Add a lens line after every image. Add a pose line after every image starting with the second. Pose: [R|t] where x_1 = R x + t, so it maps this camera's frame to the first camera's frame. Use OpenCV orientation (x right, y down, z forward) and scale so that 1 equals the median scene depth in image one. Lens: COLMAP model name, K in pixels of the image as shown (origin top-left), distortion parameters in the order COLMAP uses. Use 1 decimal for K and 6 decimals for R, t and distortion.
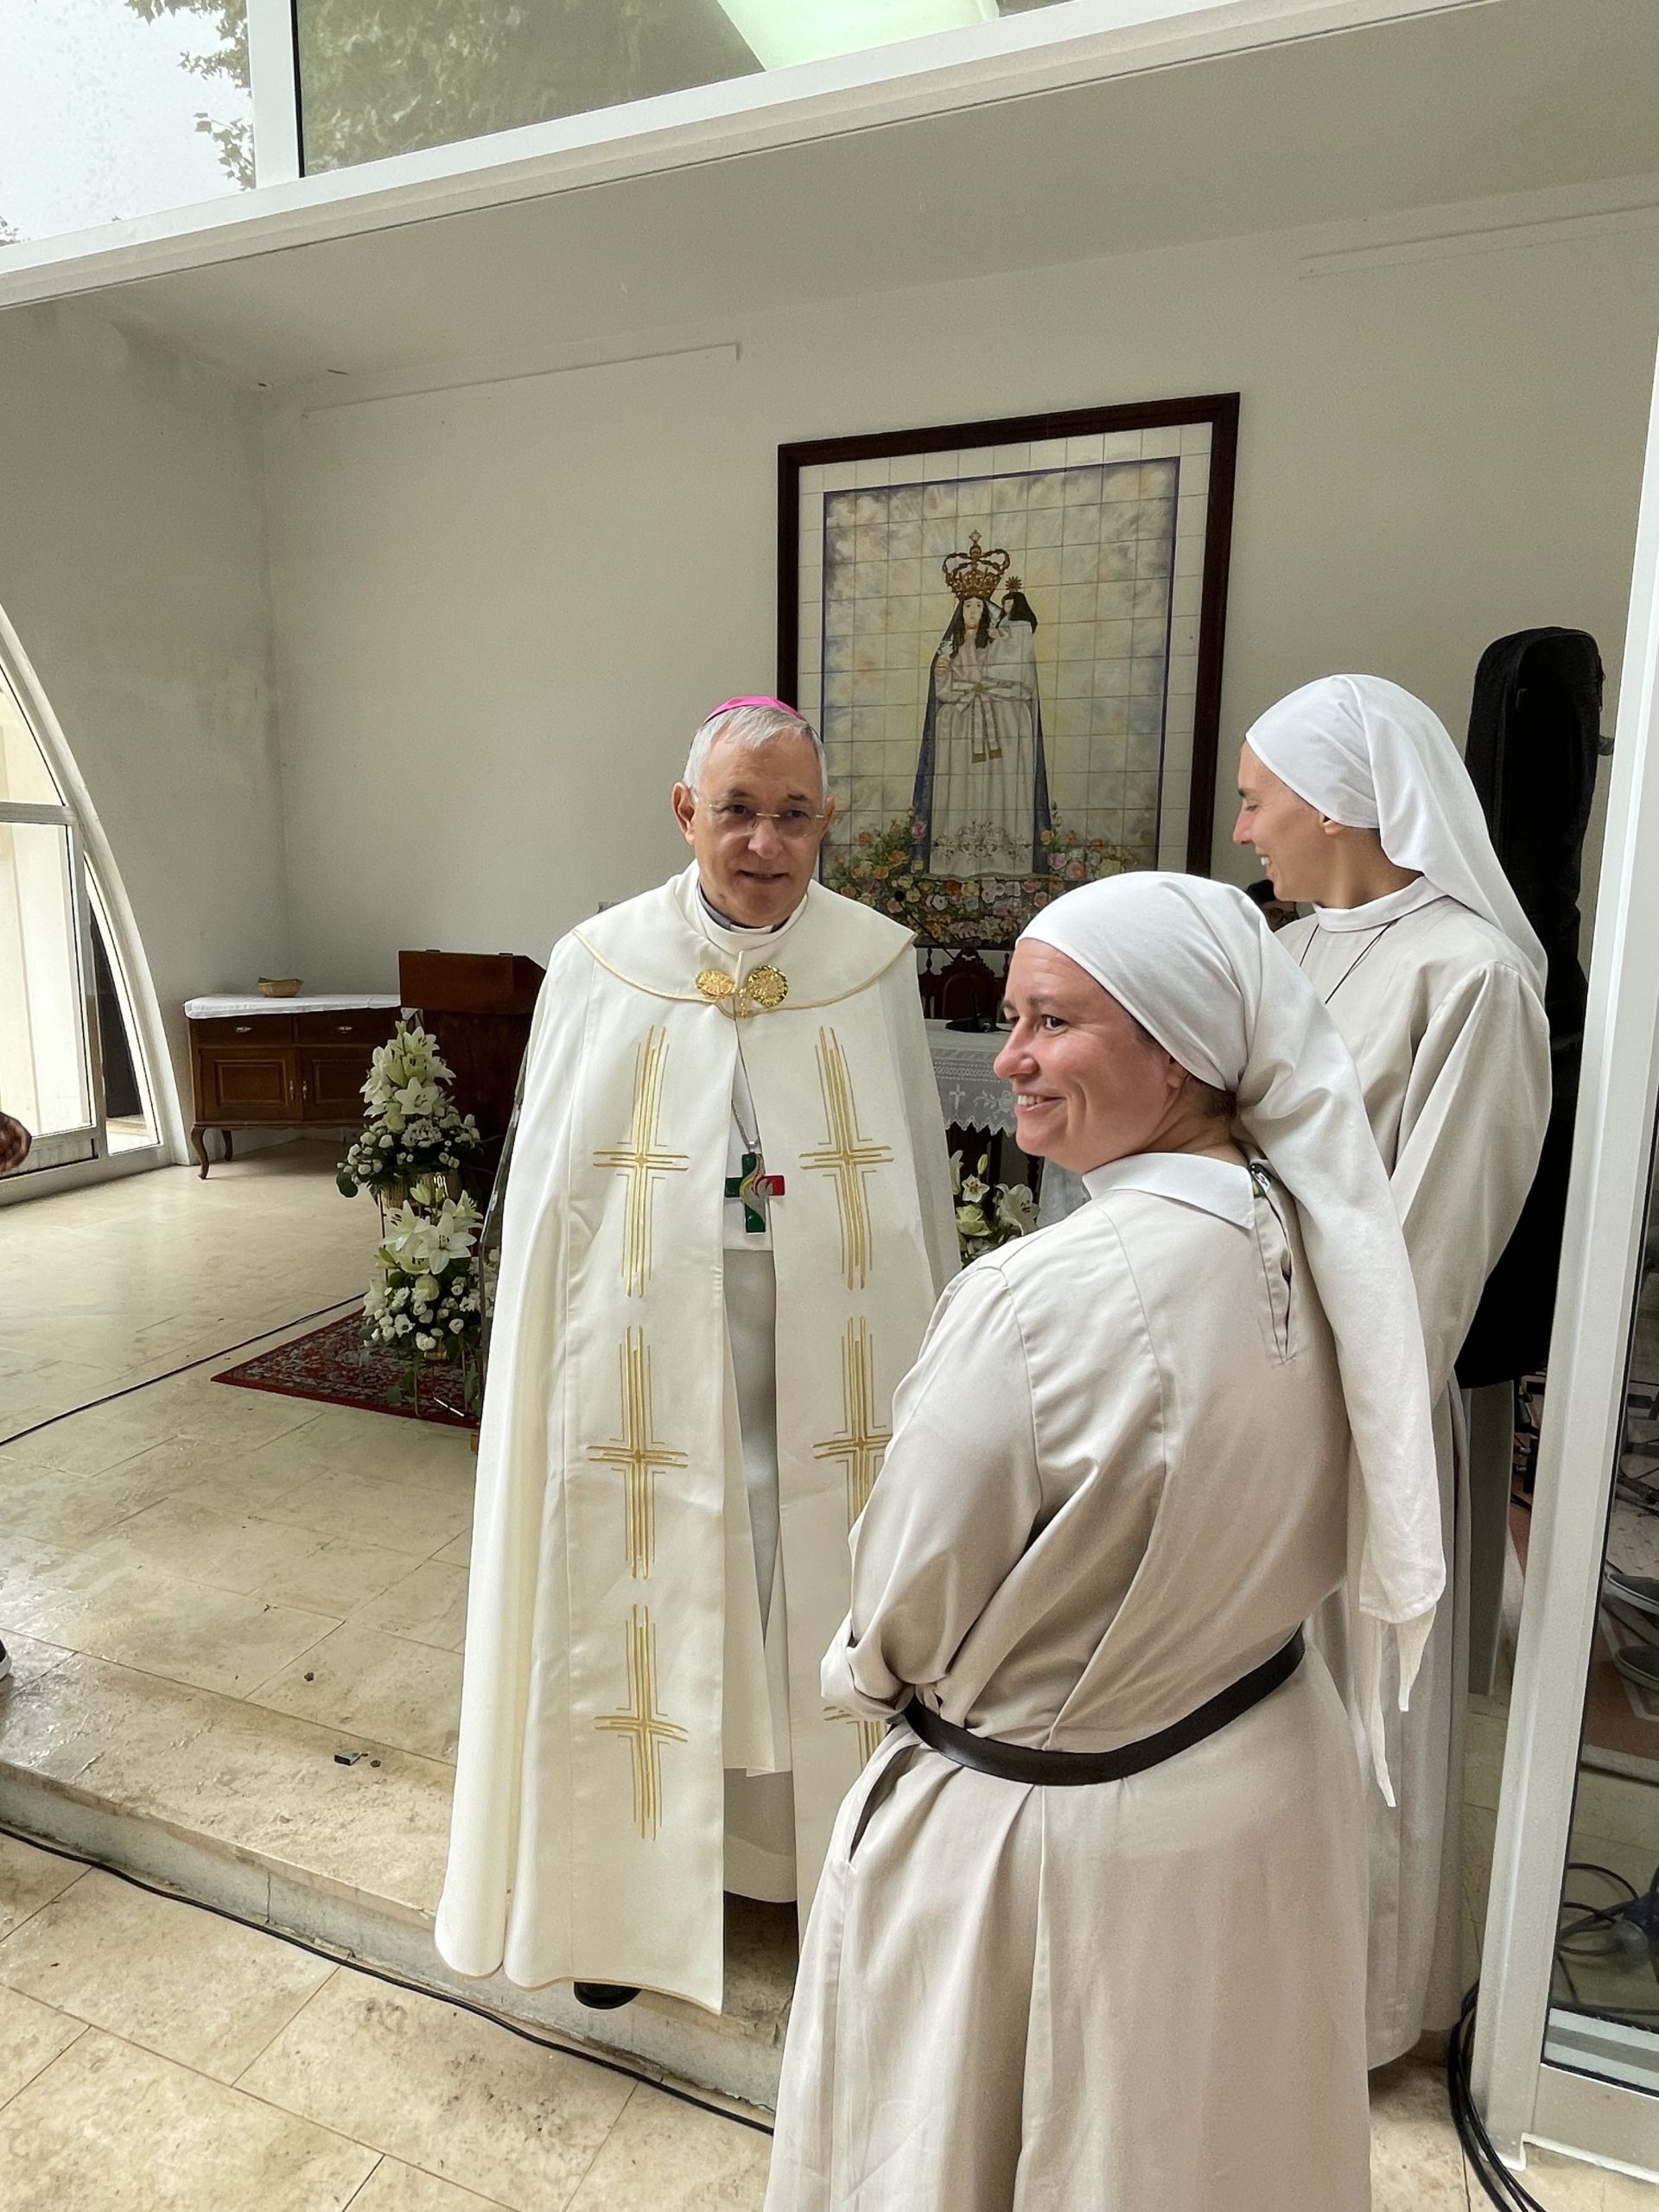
lens RADIAL K [[1283.0, 0, 829.5], [0, 1283.0, 1106.0], [0, 0, 1]] dist [0.003375, 0.000532]
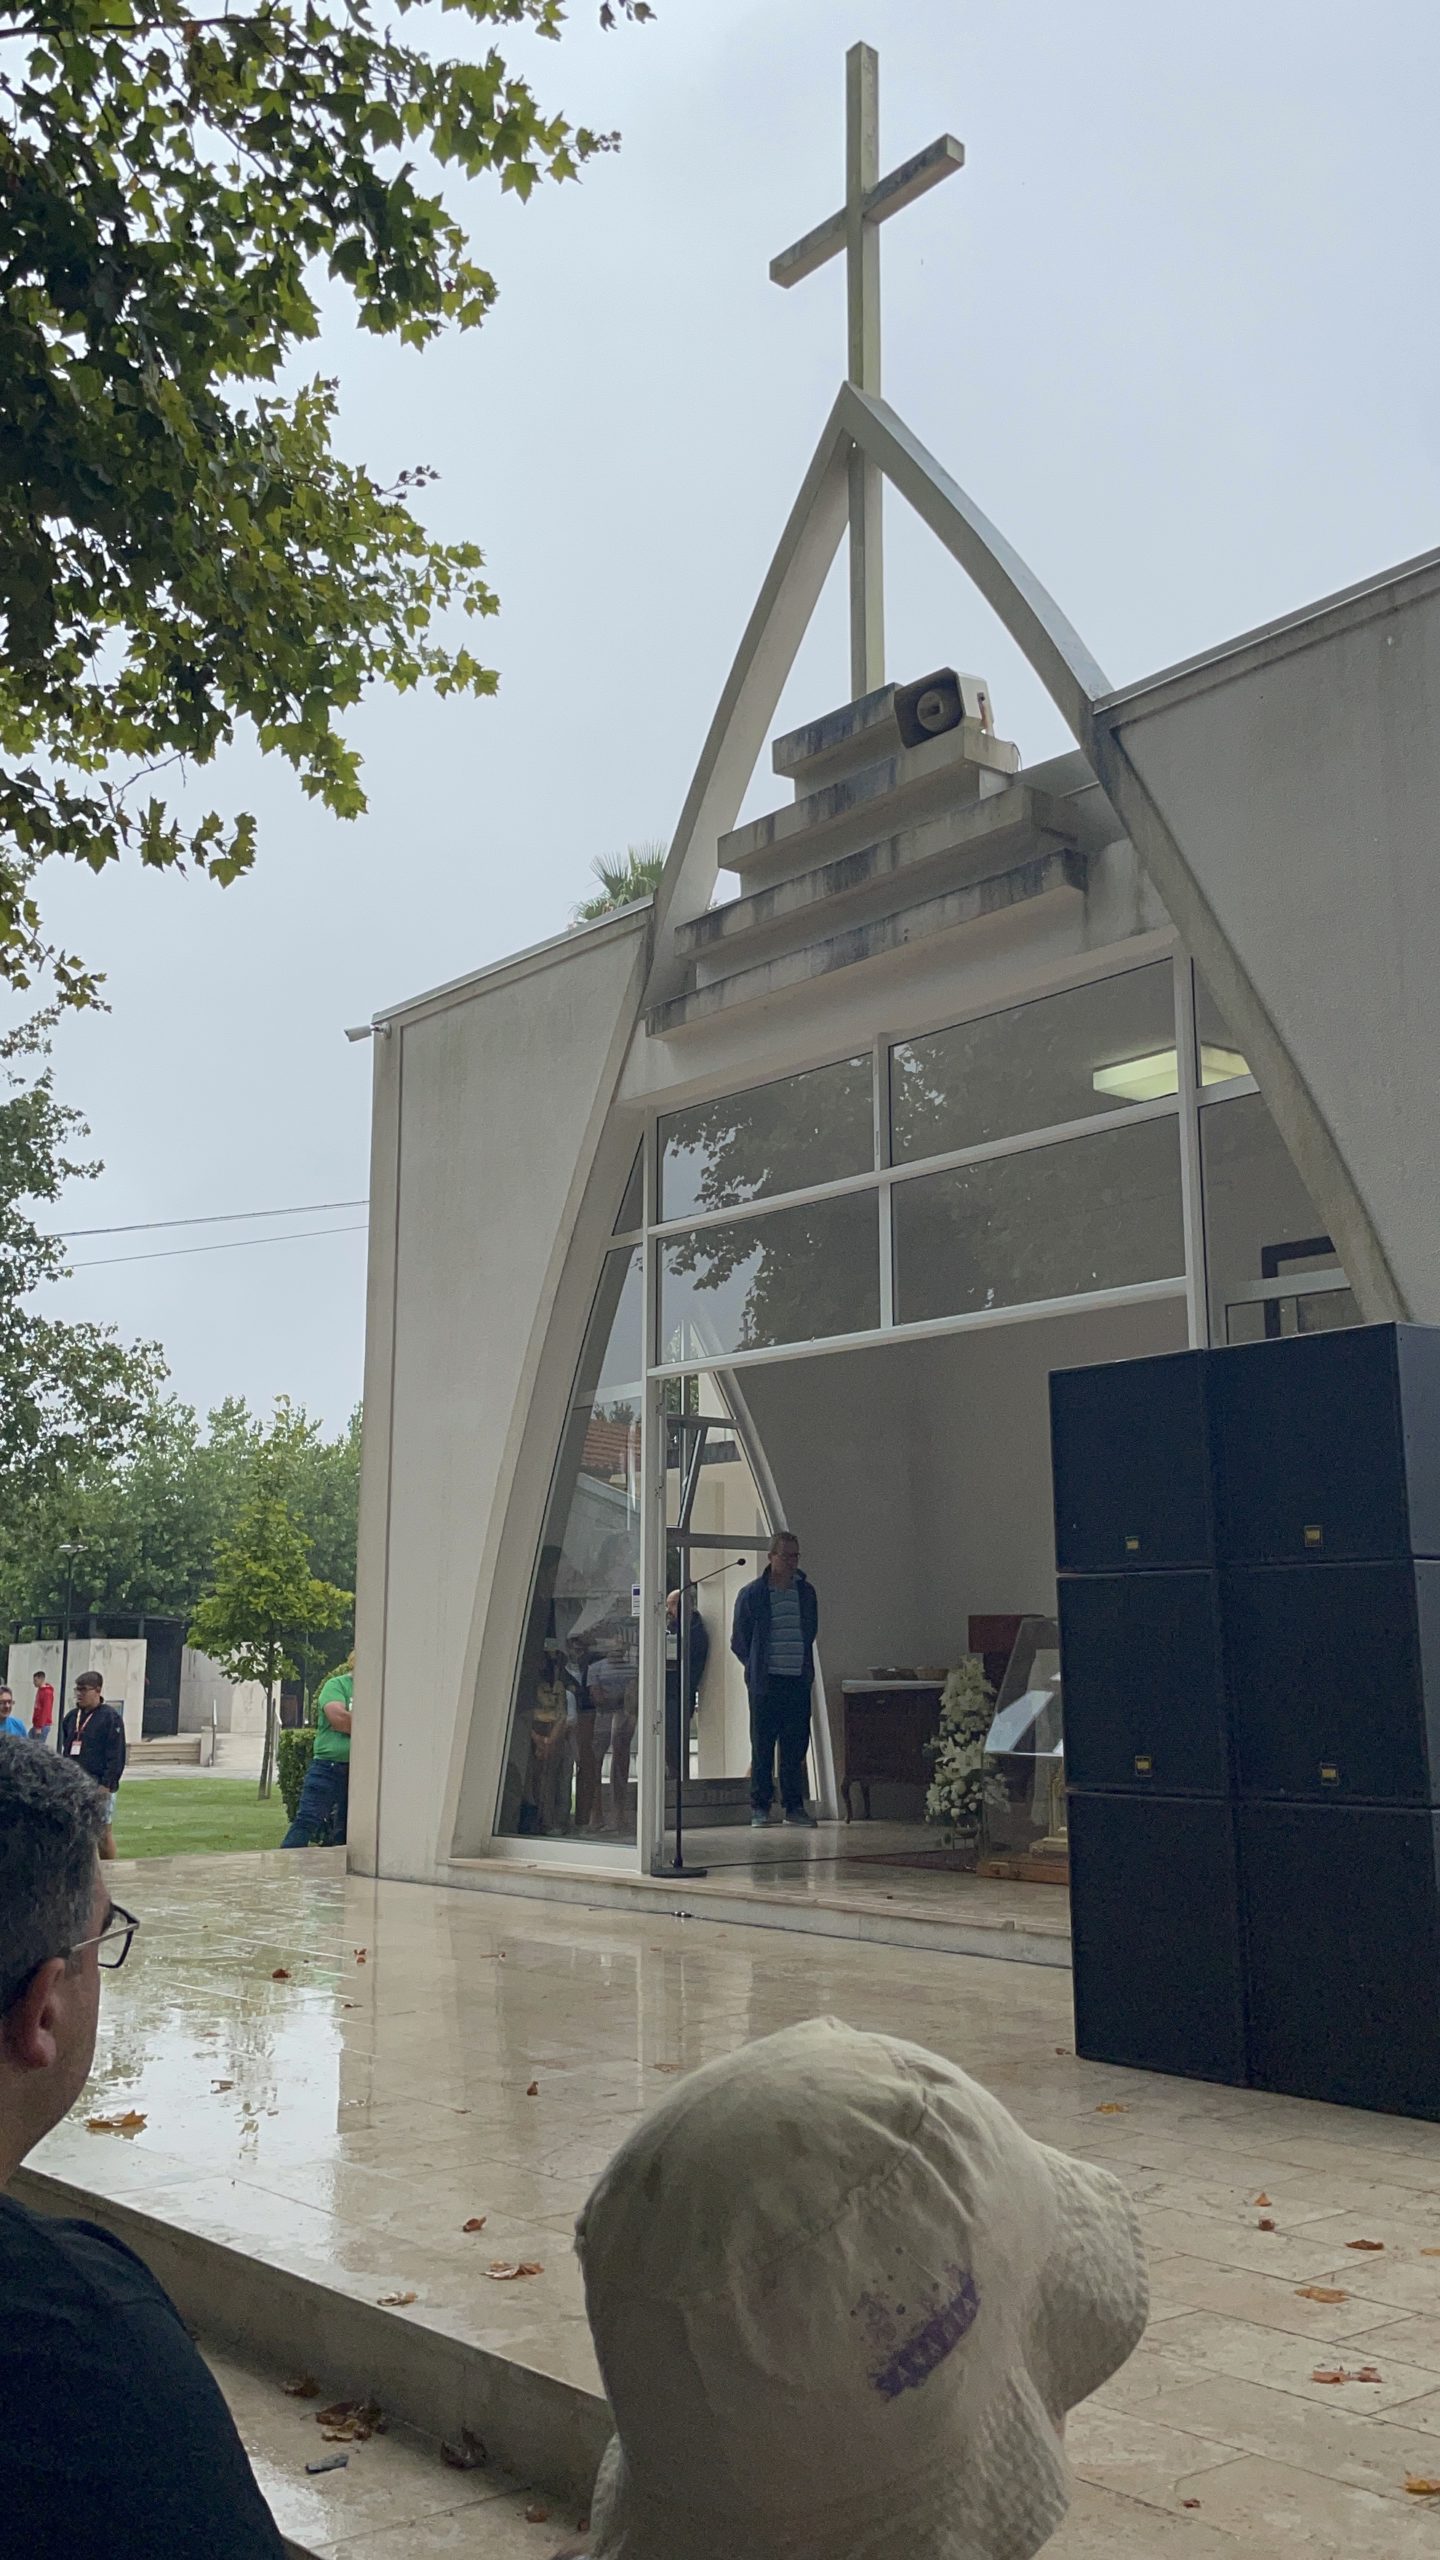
lens RADIAL K [[2246.6, 0, 724.7], [0, 2246.6, 1224.3], [0, 0, 1]] dist [0.112119, -0.205934]
pose [[0.873100, -0.112314, -0.474427, 0.614882], [-0.066482, 0.936586, -0.344073, 0.321818], [0.482986, 0.331951, 0.810267, -1.230508]]
